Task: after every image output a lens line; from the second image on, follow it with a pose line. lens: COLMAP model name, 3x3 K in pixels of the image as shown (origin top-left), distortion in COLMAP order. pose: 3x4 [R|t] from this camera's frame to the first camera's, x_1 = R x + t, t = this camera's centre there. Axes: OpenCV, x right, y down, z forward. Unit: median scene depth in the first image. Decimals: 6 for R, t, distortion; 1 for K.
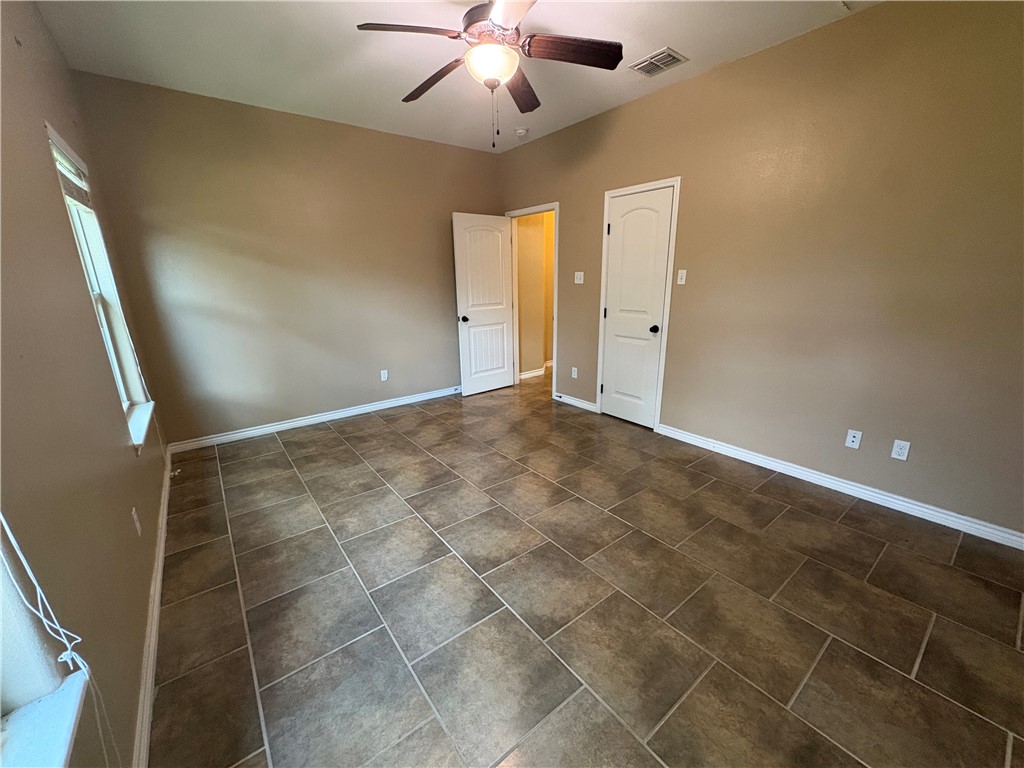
lens RADIAL K [[408.8, 0, 513.3], [0, 408.8, 385.3], [0, 0, 1]] dist [0.000495, 0.000036]
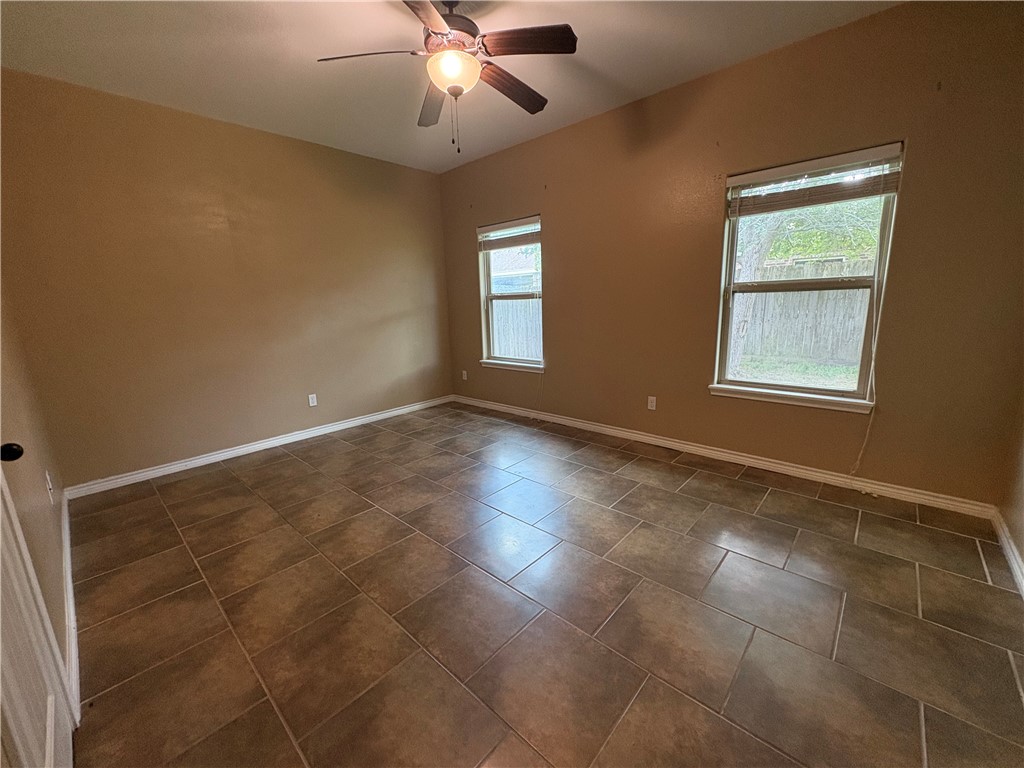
lens RADIAL K [[408.8, 0, 513.3], [0, 408.8, 385.3], [0, 0, 1]] dist [0.000495, 0.000036]
pose [[-0.984593, 0.077594, -0.156704, 0.020871], [-0.000976, 0.893701, 0.448662, -0.450774], [0.174860, 0.441903, -0.879856, 1.871295]]
